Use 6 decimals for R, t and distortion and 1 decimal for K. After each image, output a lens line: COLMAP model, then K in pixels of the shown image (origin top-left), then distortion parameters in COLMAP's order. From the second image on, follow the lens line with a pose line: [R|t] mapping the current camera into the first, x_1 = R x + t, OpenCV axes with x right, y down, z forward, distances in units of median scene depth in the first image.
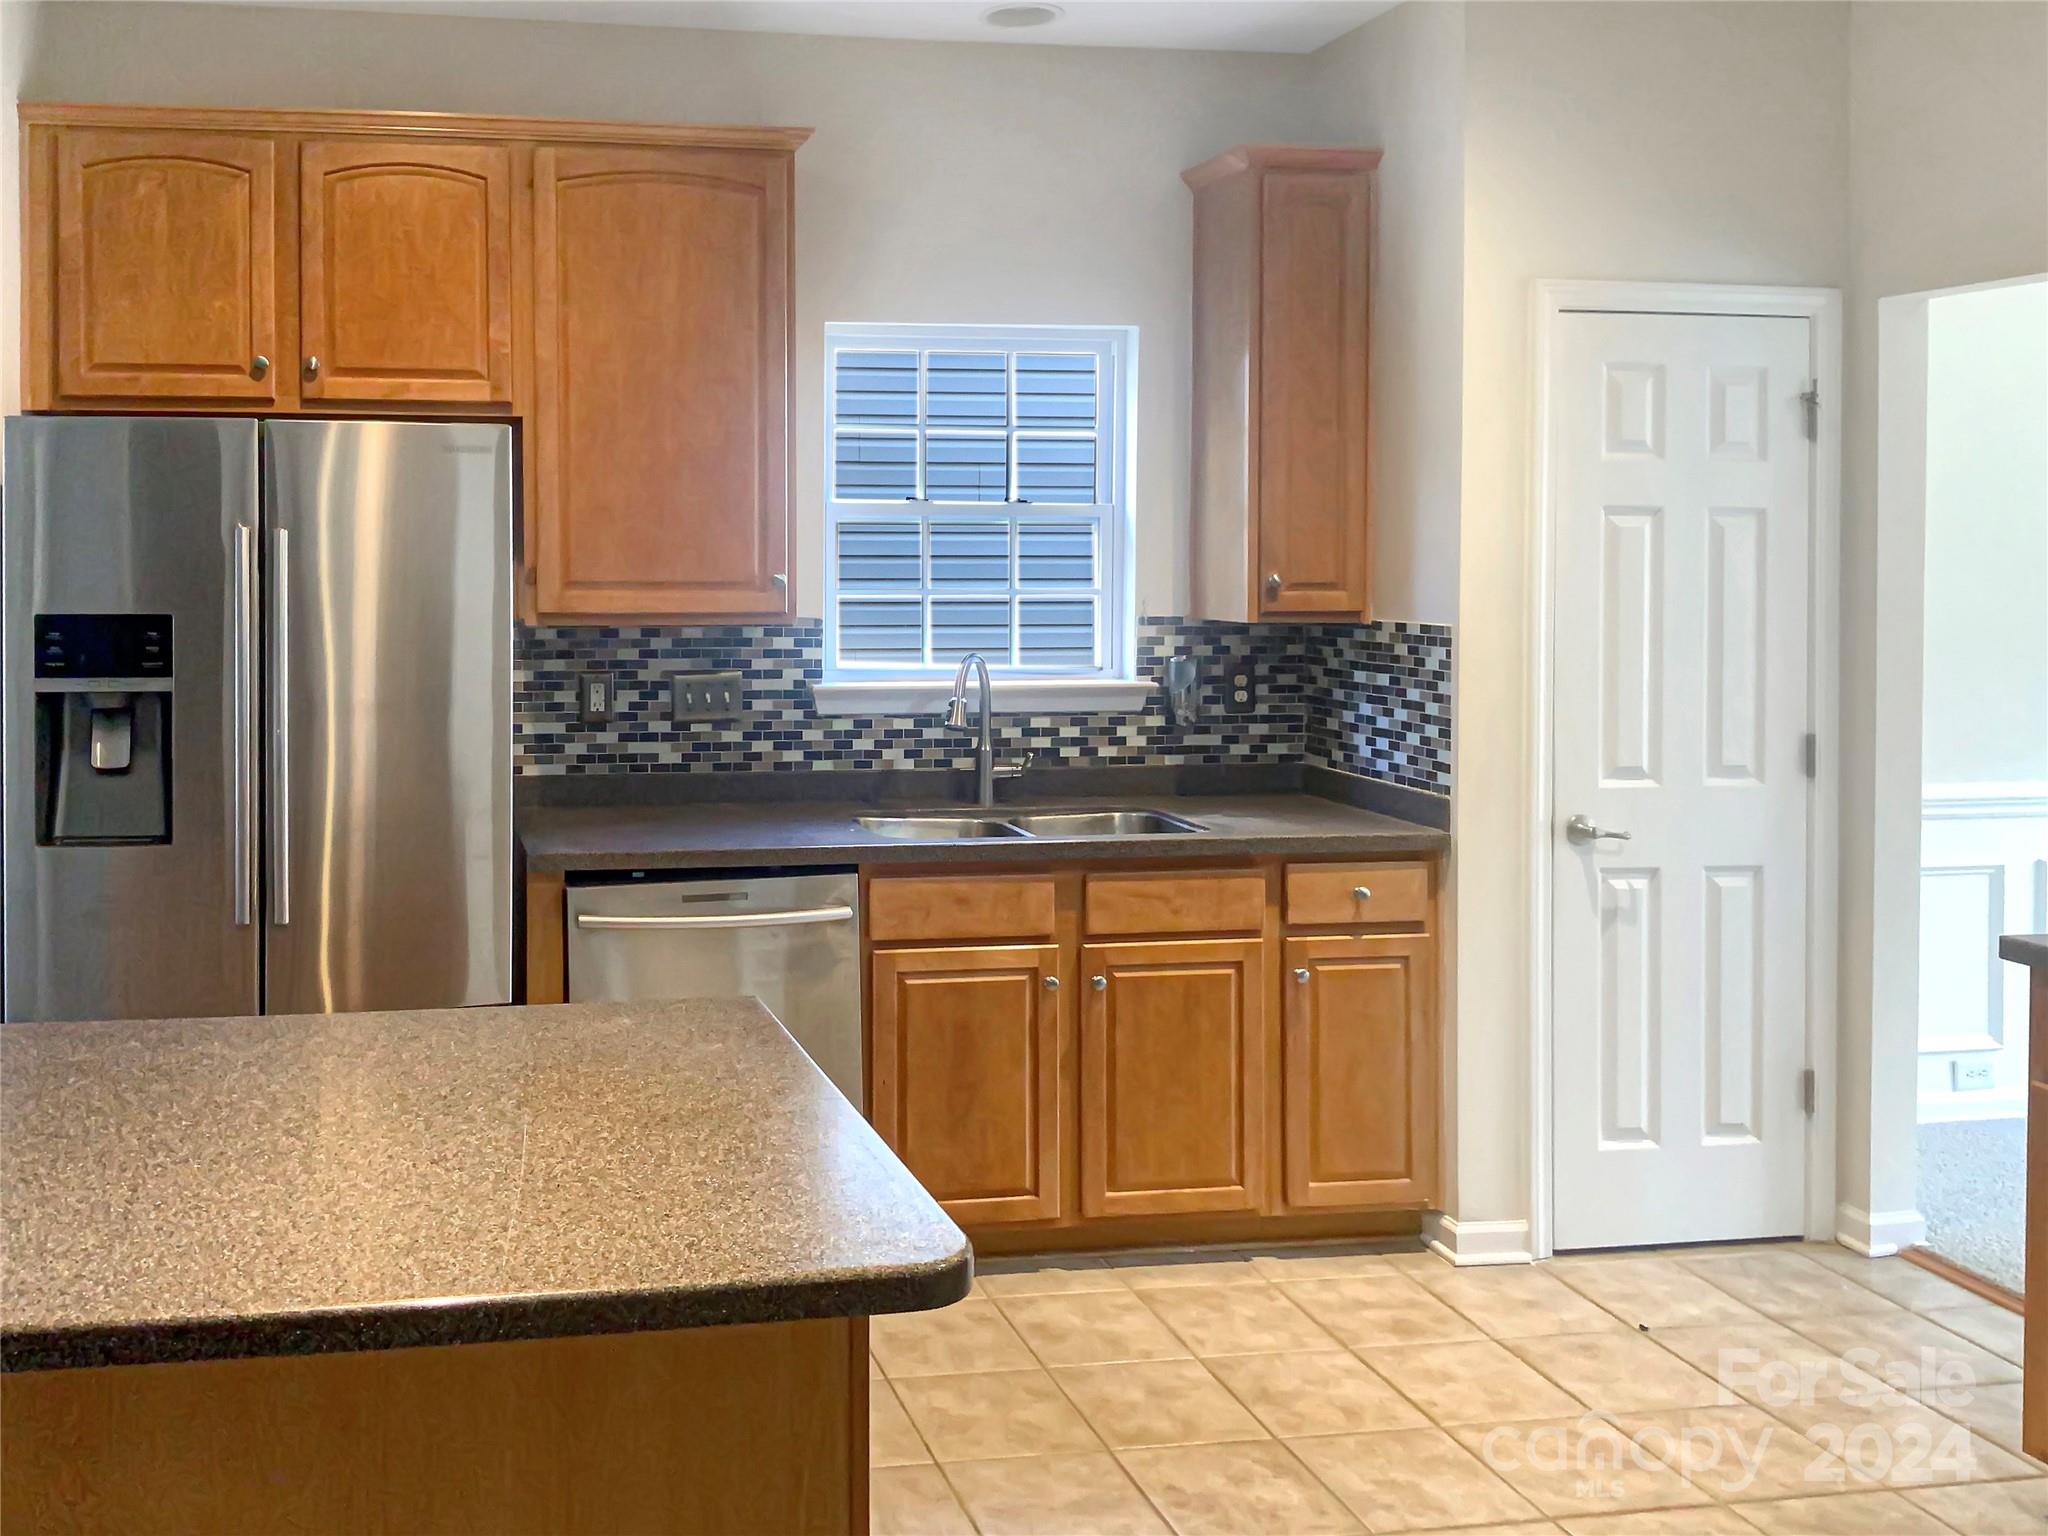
lens RADIAL K [[1787.2, 0, 1024.0], [0, 1787.2, 768.0], [0, 0, 1]] dist [0.006083, -0.003273]
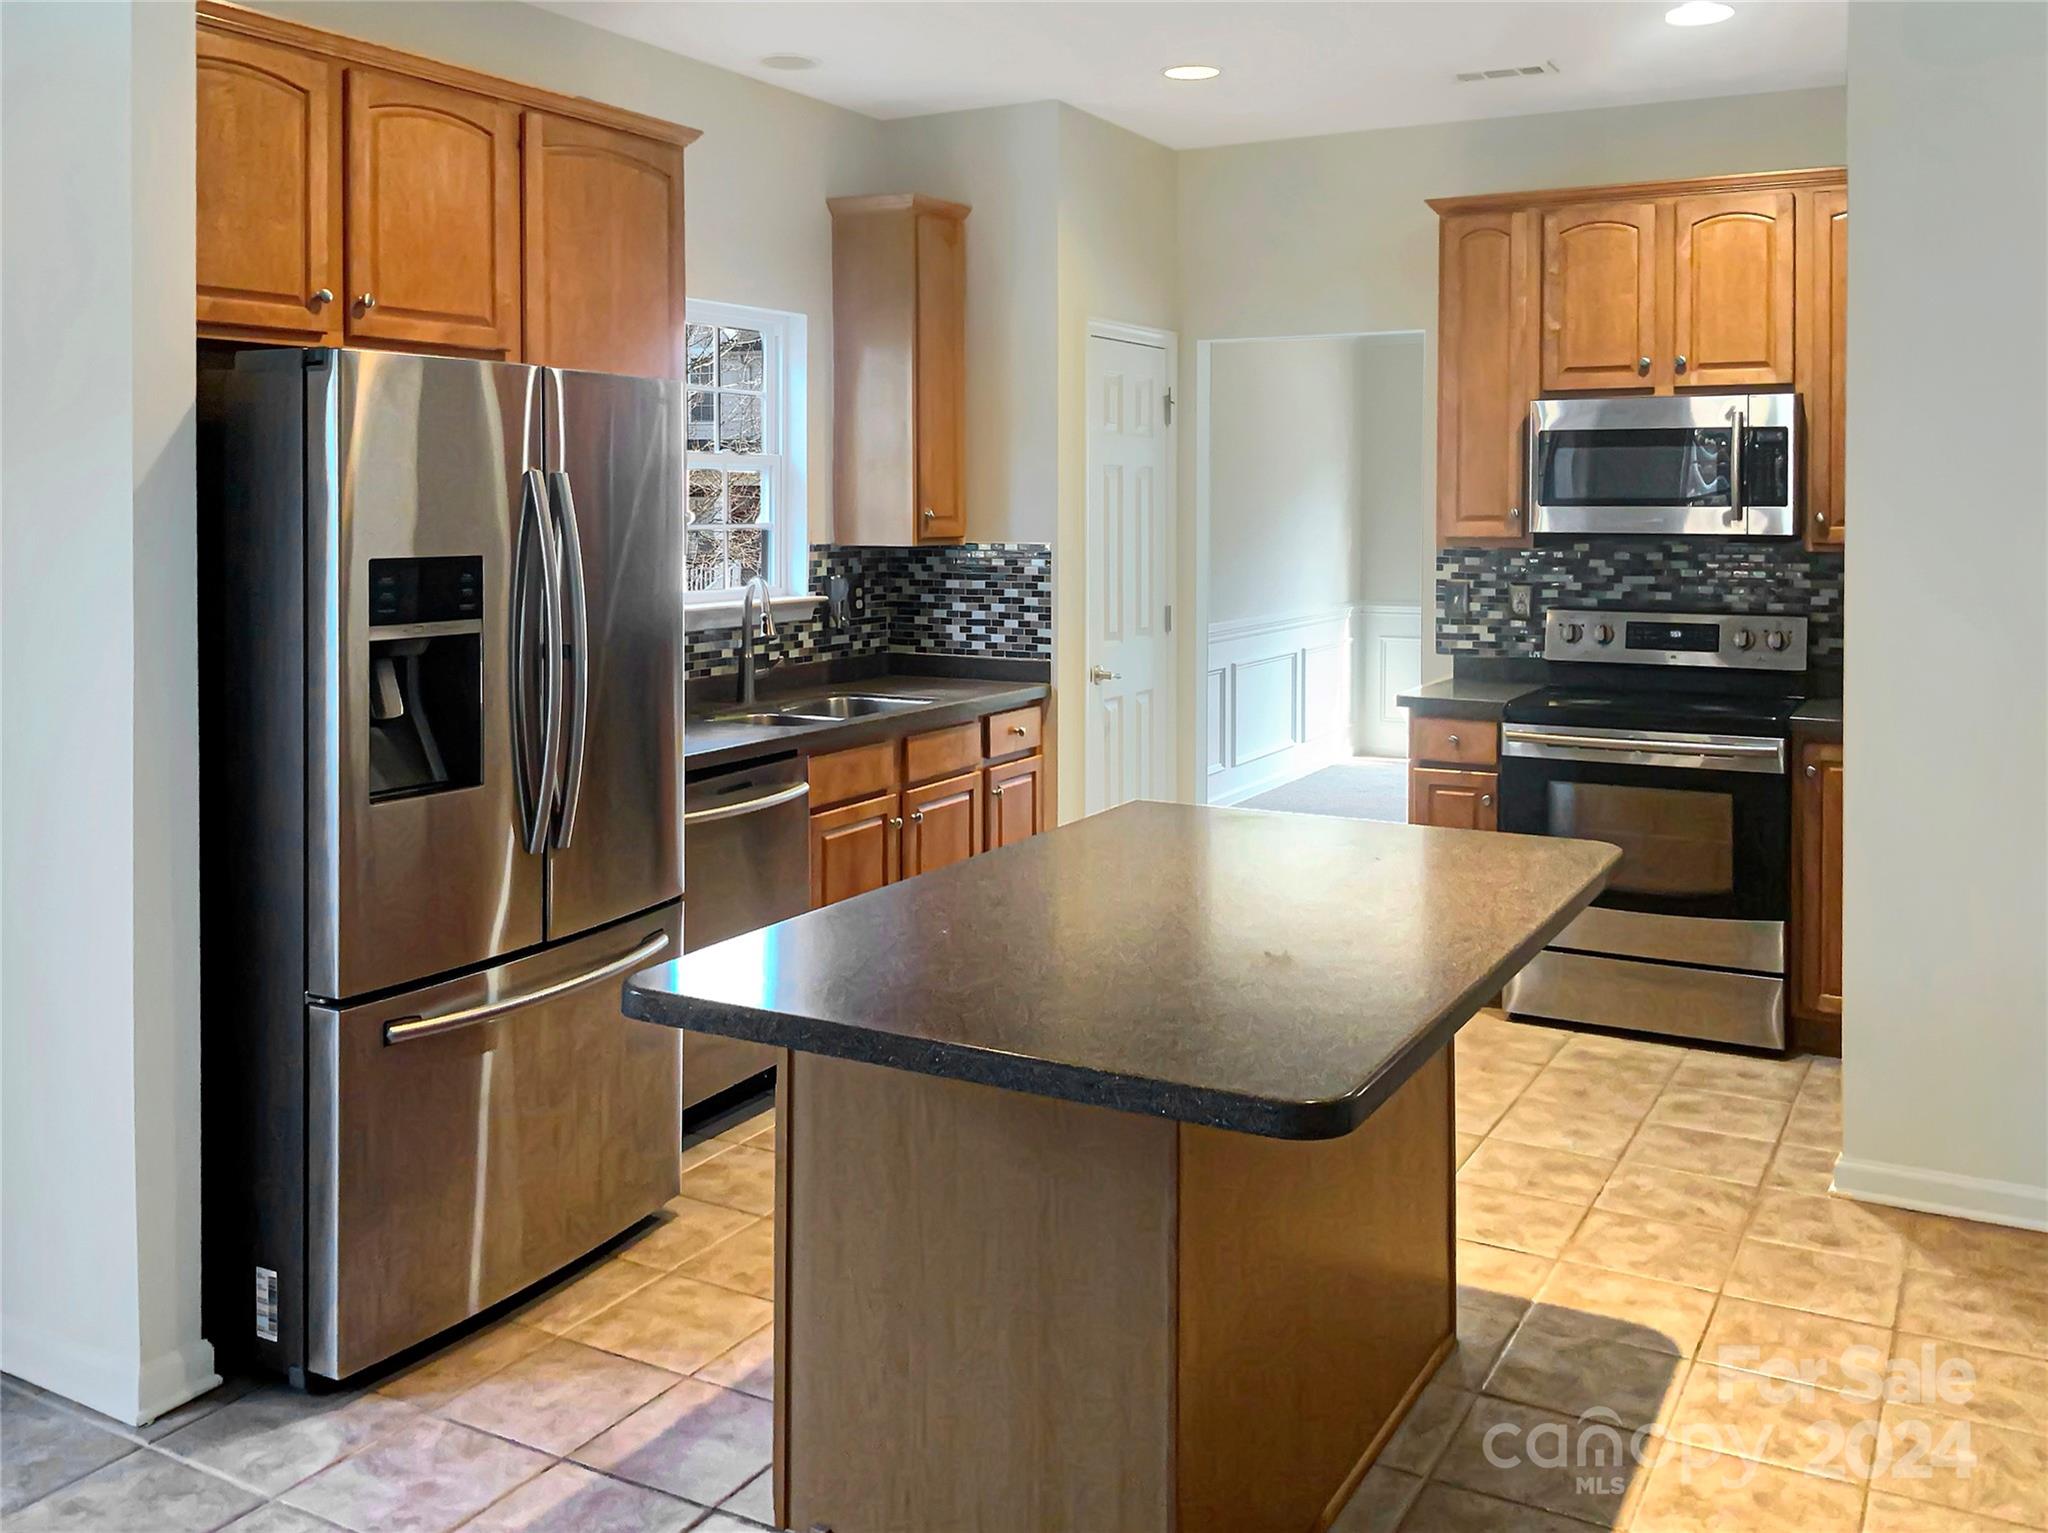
lens RADIAL K [[1787.2, 0, 1024.0], [0, 1787.2, 766.5], [0, 0, 1]] dist [0.006083, -0.003273]
pose [[0.593778, -0.121414, 0.795415, -0.911695], [0.097200, 0.992134, 0.078882, -0.014427], [-0.798736, 0.030475, 0.600909, 0.123670]]
